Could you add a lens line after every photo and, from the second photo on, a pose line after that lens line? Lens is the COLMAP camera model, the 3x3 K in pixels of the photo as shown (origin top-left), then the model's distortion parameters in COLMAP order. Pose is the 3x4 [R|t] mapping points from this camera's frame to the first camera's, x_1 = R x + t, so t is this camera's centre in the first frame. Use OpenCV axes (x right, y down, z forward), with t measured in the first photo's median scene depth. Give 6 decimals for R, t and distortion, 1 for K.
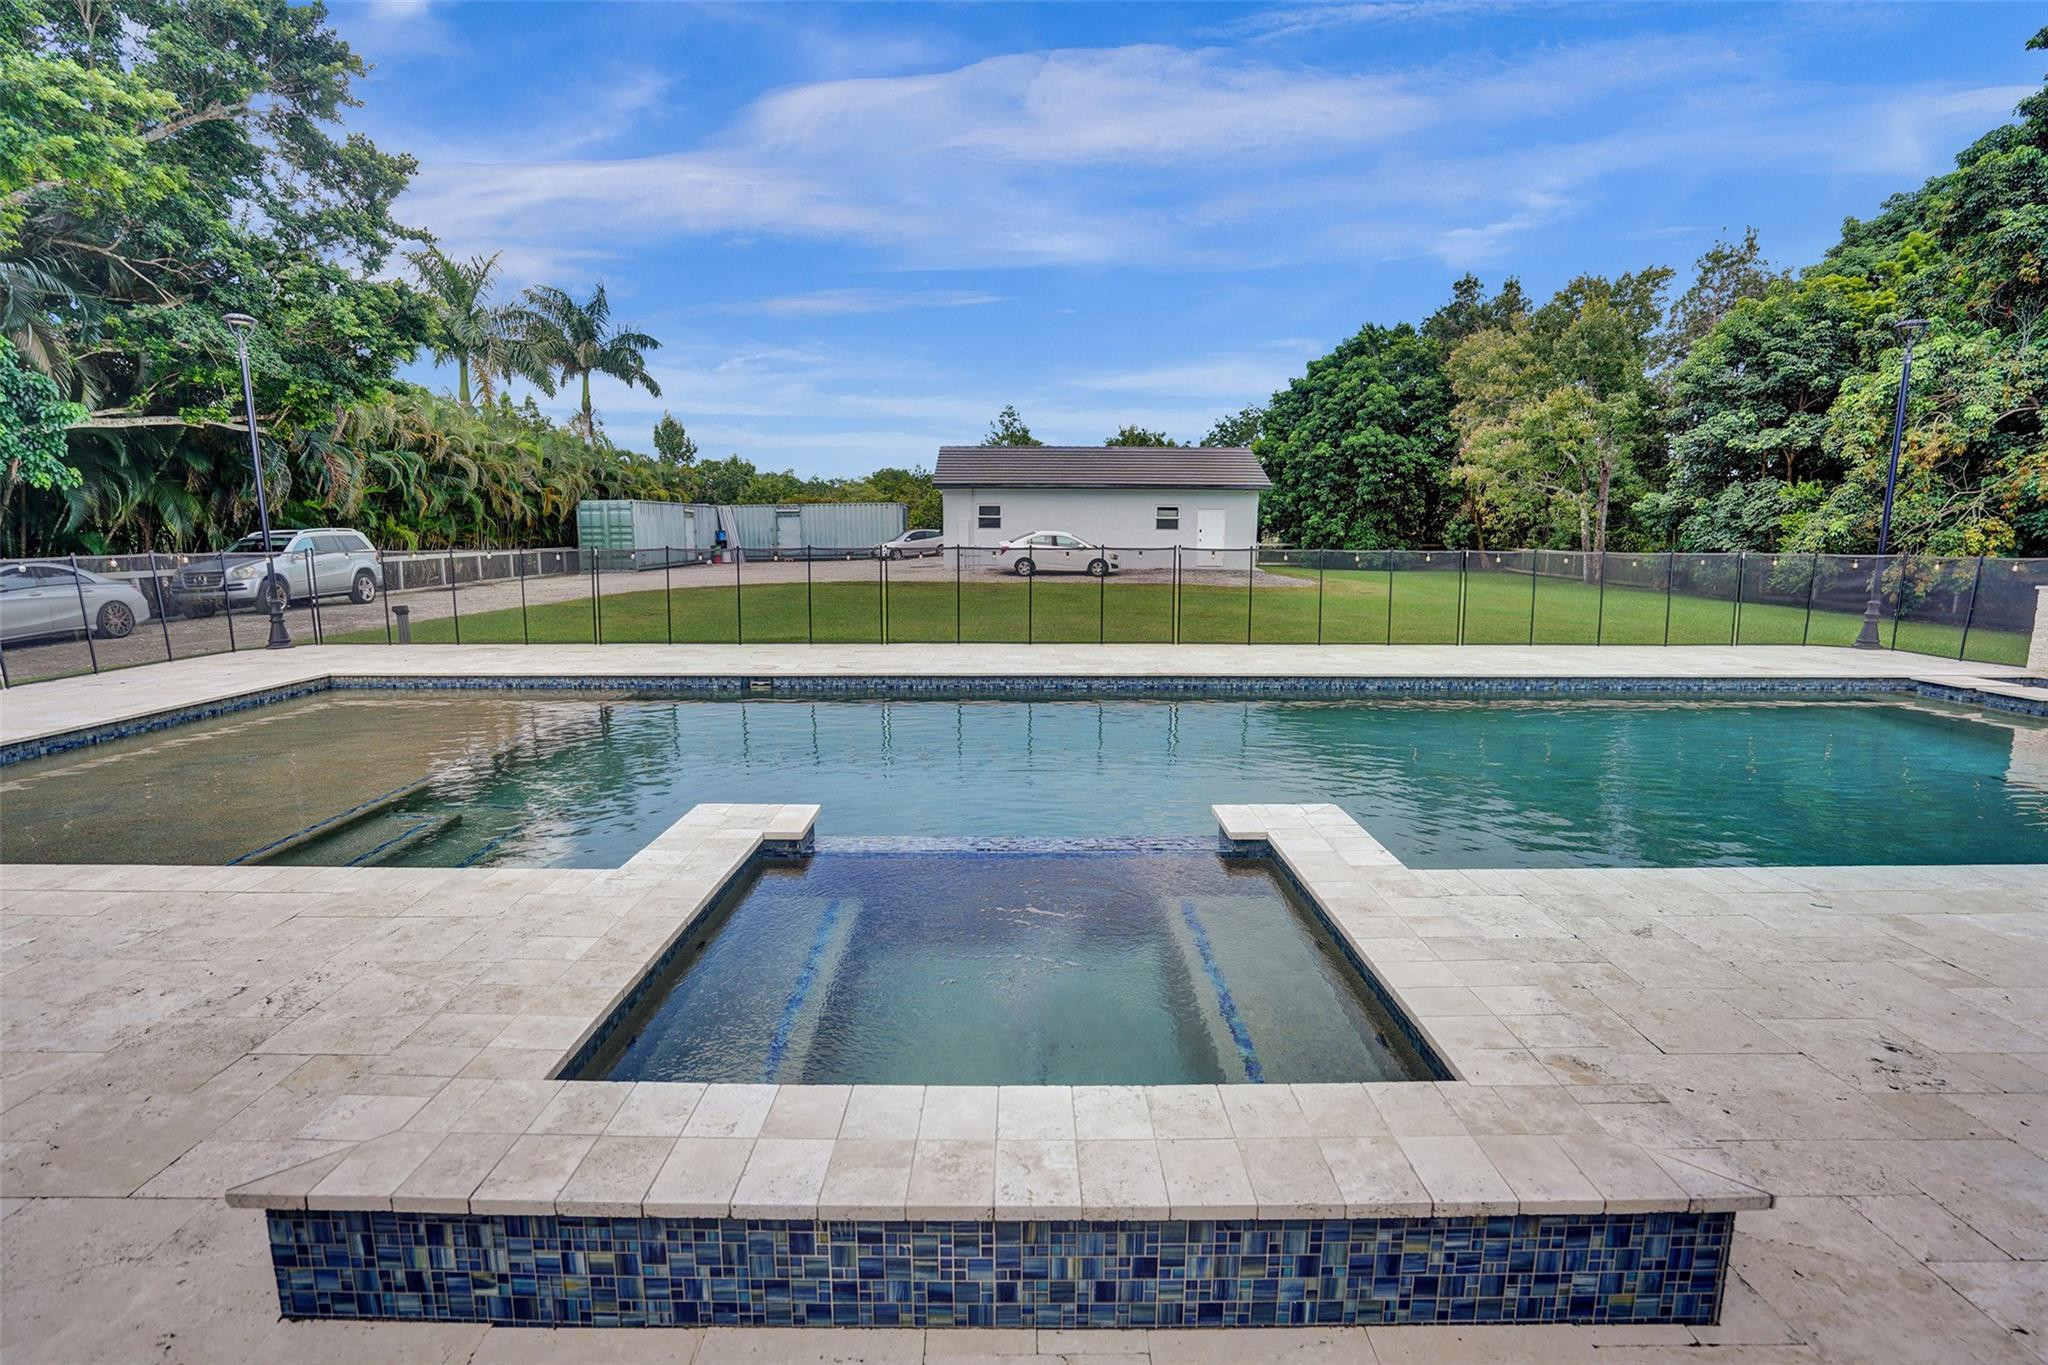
lens RADIAL K [[1008.6, 0, 1035.6], [0, 1008.6, 695.9], [0, 0, 1]] dist [-0.058629, 0.031256]
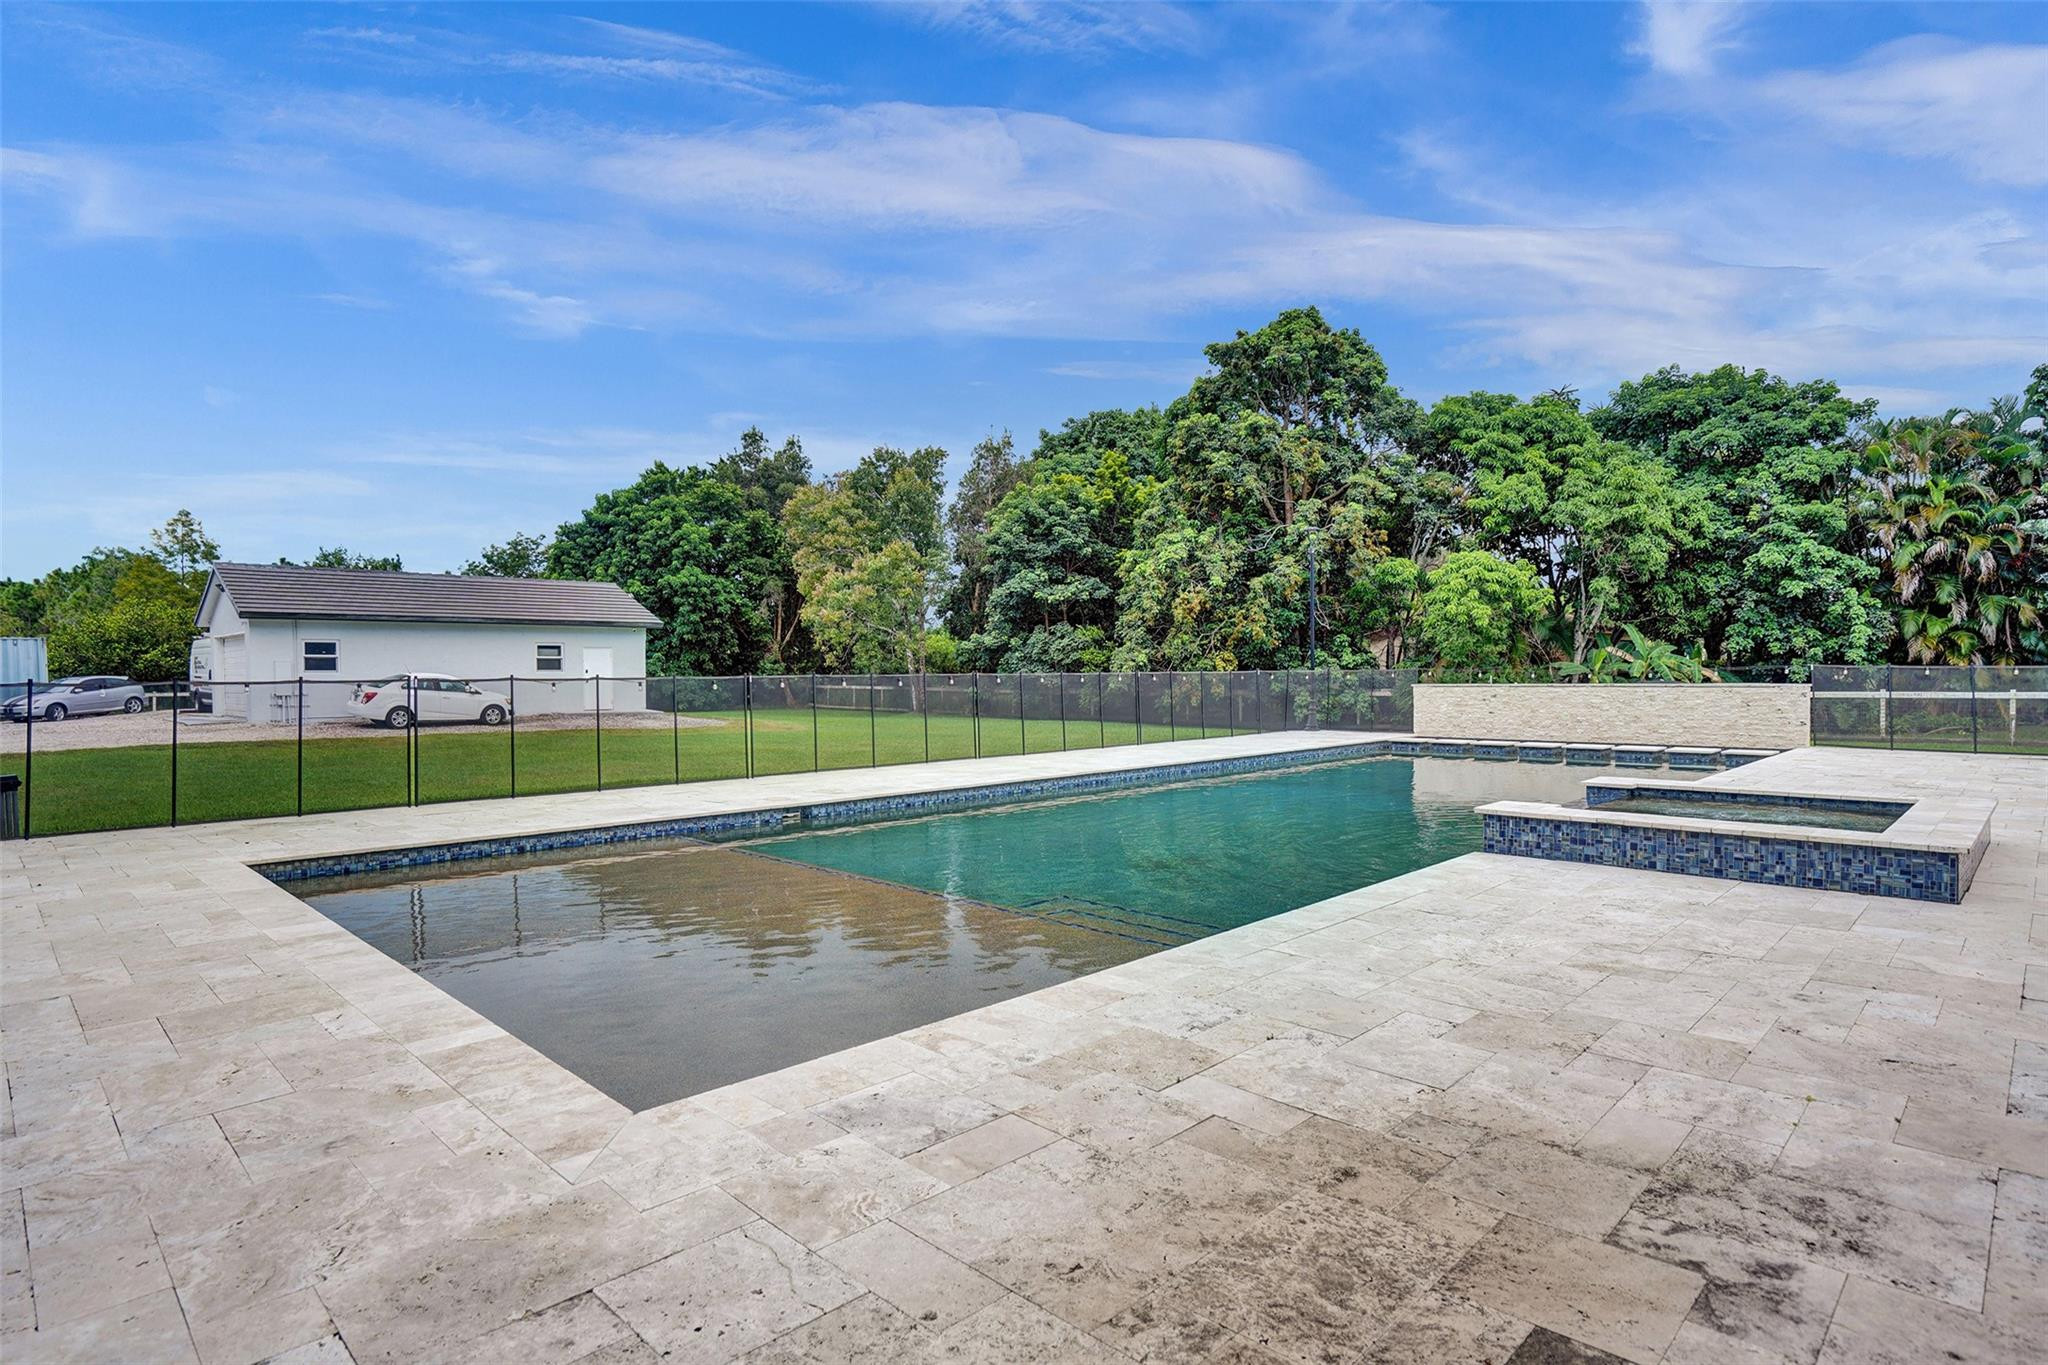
lens RADIAL K [[1102.6, 0, 1024.0], [0, 1102.6, 682.5], [0, 0, 1]] dist [-0.000076, 0.000015]
pose [[0.717041, -0.016506, 0.696836, -0.267546], [0.125874, 0.986350, -0.106160, 0.000748], [-0.685572, 0.163835, 0.709331, 0.030197]]
